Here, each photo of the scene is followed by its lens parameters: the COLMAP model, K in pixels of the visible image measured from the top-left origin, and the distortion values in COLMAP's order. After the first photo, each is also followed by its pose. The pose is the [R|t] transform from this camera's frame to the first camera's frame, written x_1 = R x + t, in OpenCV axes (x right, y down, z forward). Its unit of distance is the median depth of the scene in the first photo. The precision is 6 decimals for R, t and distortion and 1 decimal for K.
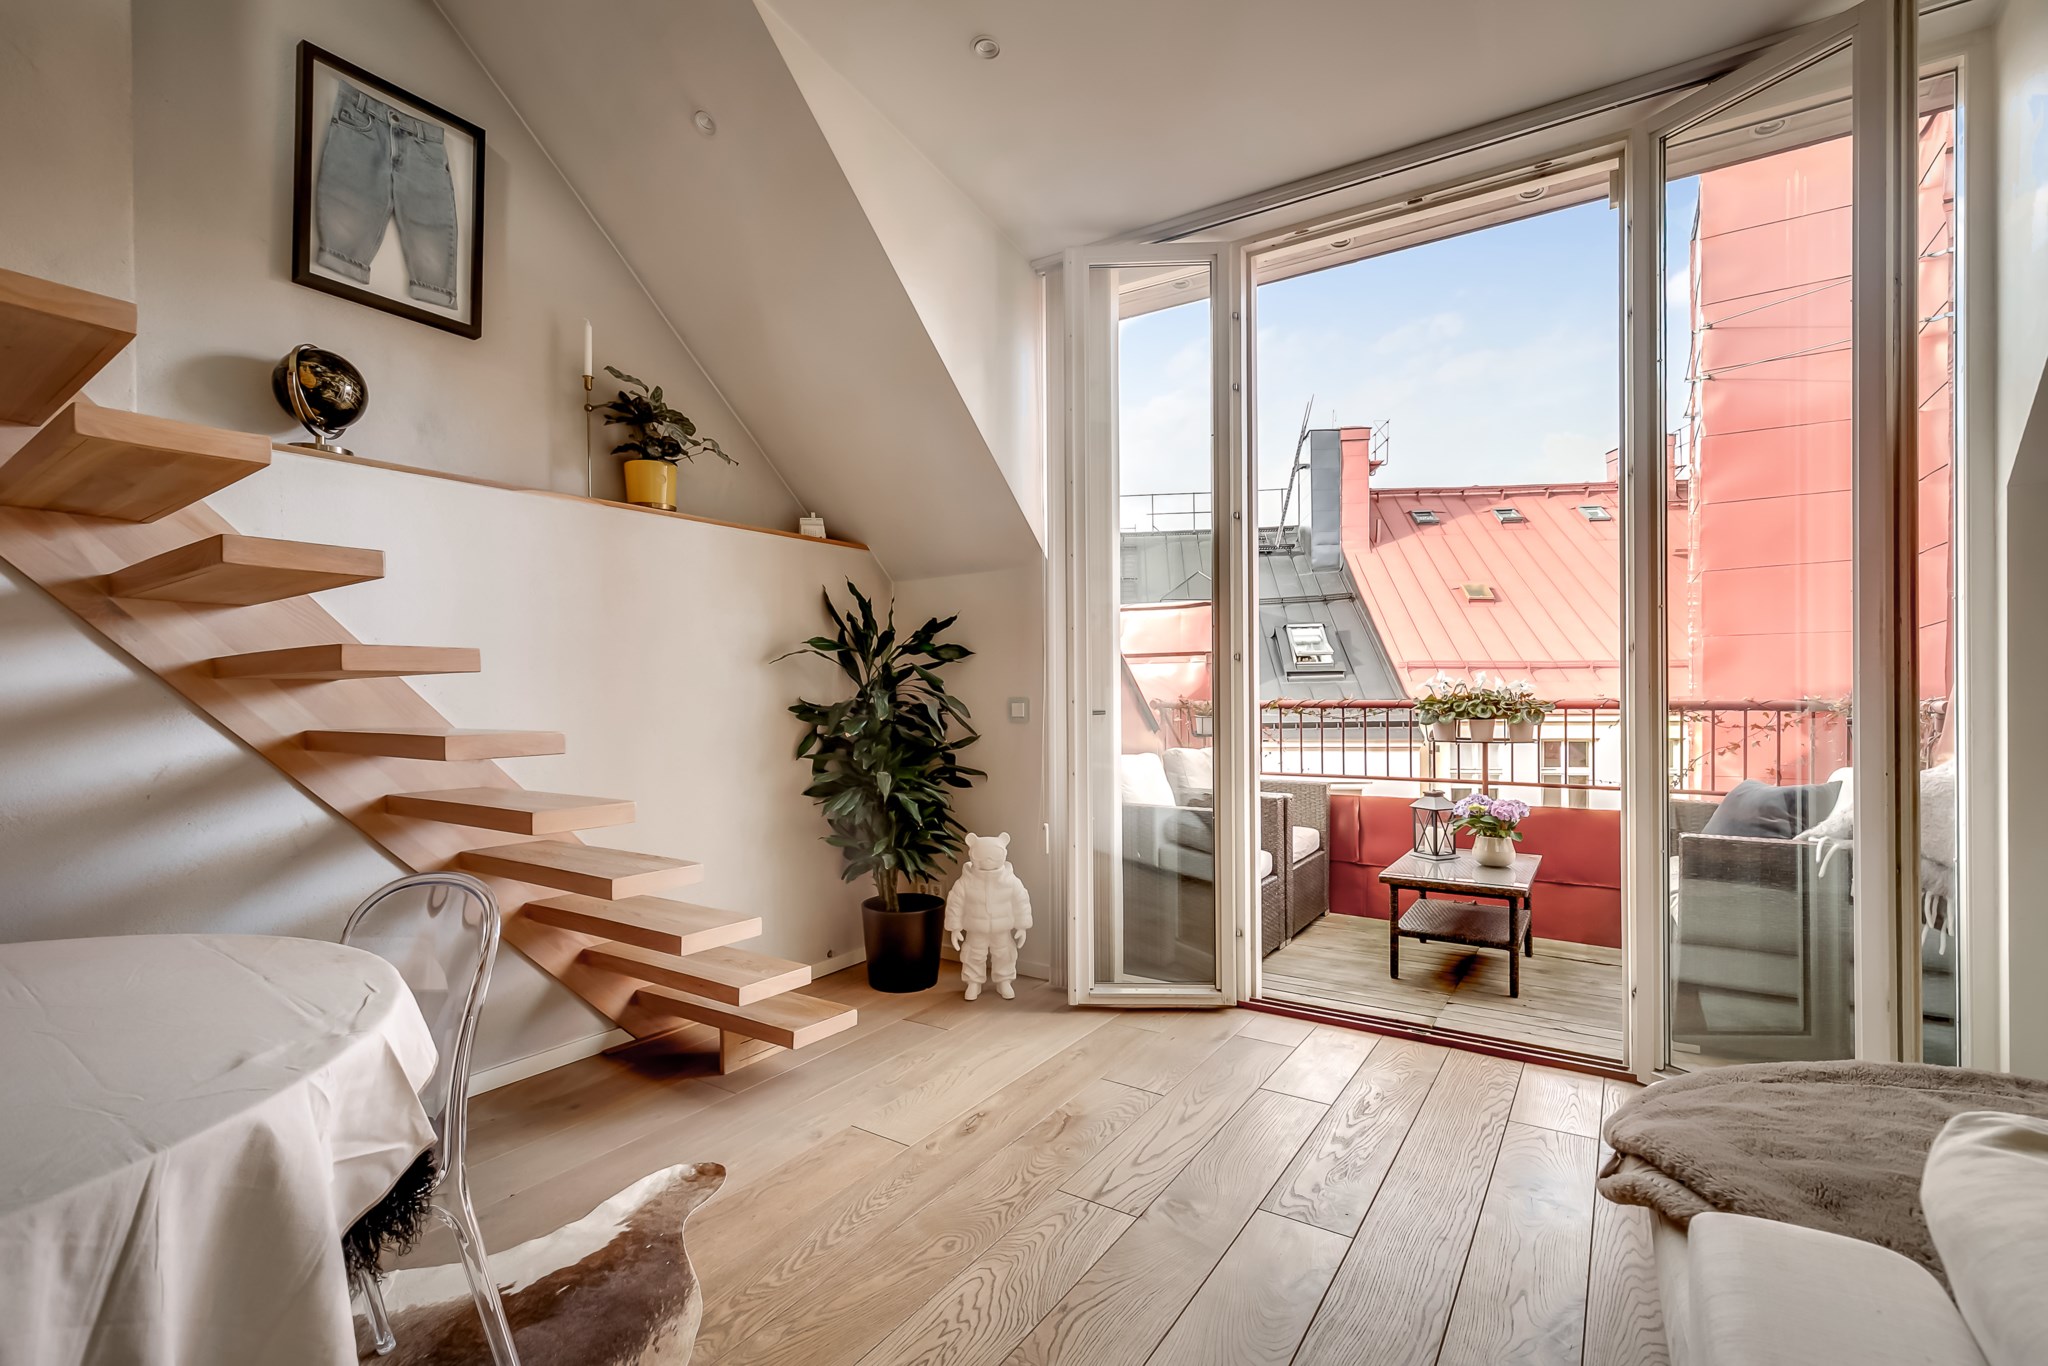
lens RADIAL K [[938.6, 0, 1015.5], [0, 938.6, 697.1], [0, 0, 1]] dist [0.003755, -0.000018]
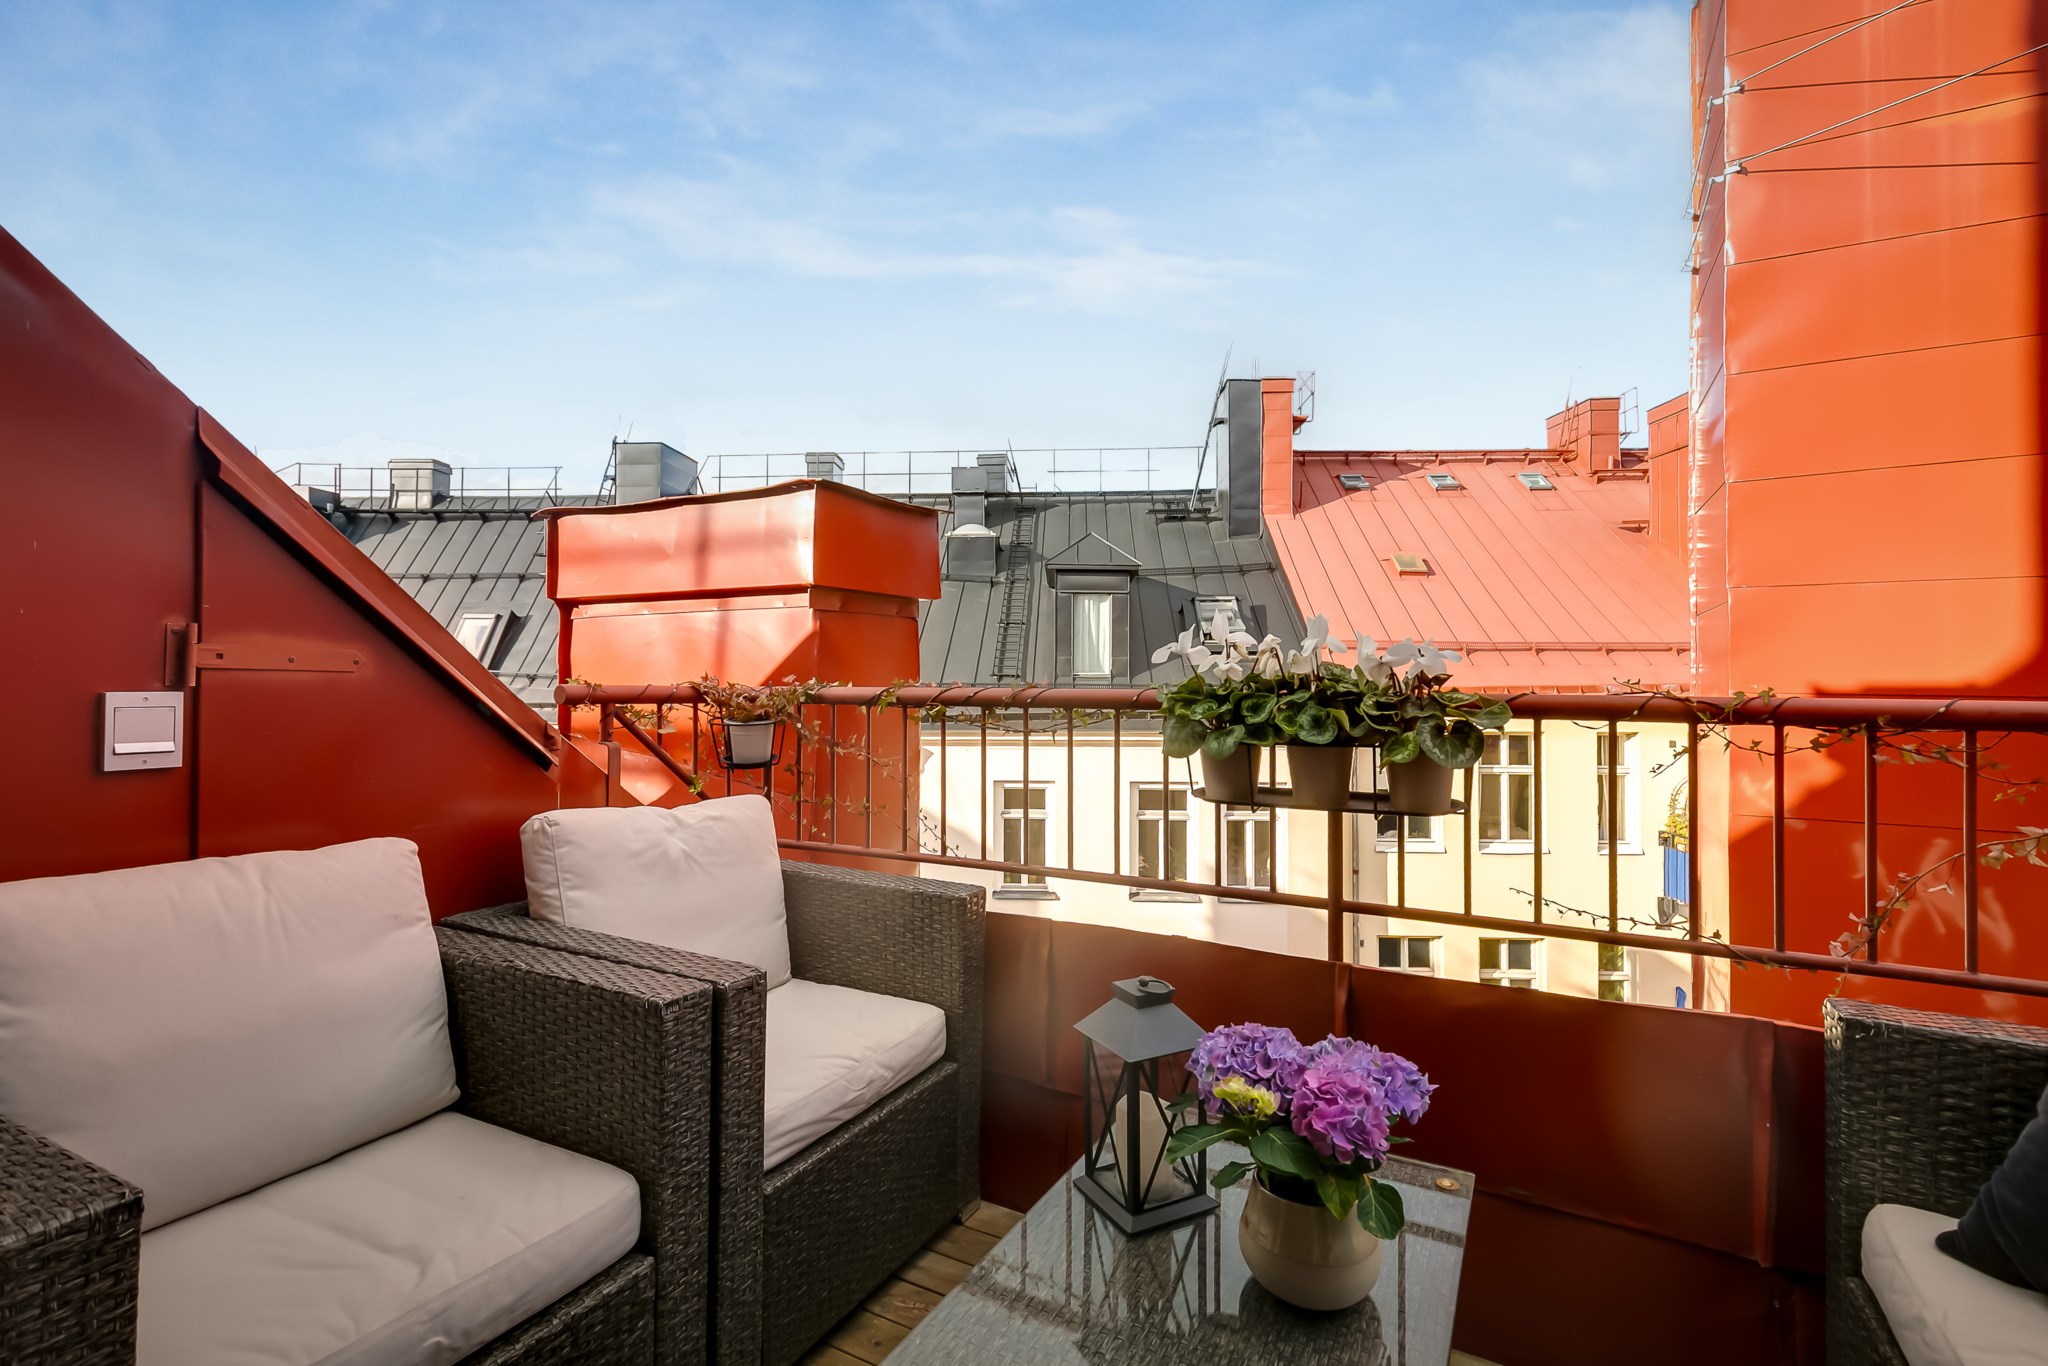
lens RADIAL K [[938.6, 0, 1032.4], [0, 938.6, 670.7], [0, 0, 1]] dist [0.003755, -0.000018]
pose [[0.997757, 0.007565, 0.066517, 0.073905], [-0.006982, 0.999935, -0.008994, -0.000239], [-0.066581, 0.008510, 0.997745, 0.131573]]
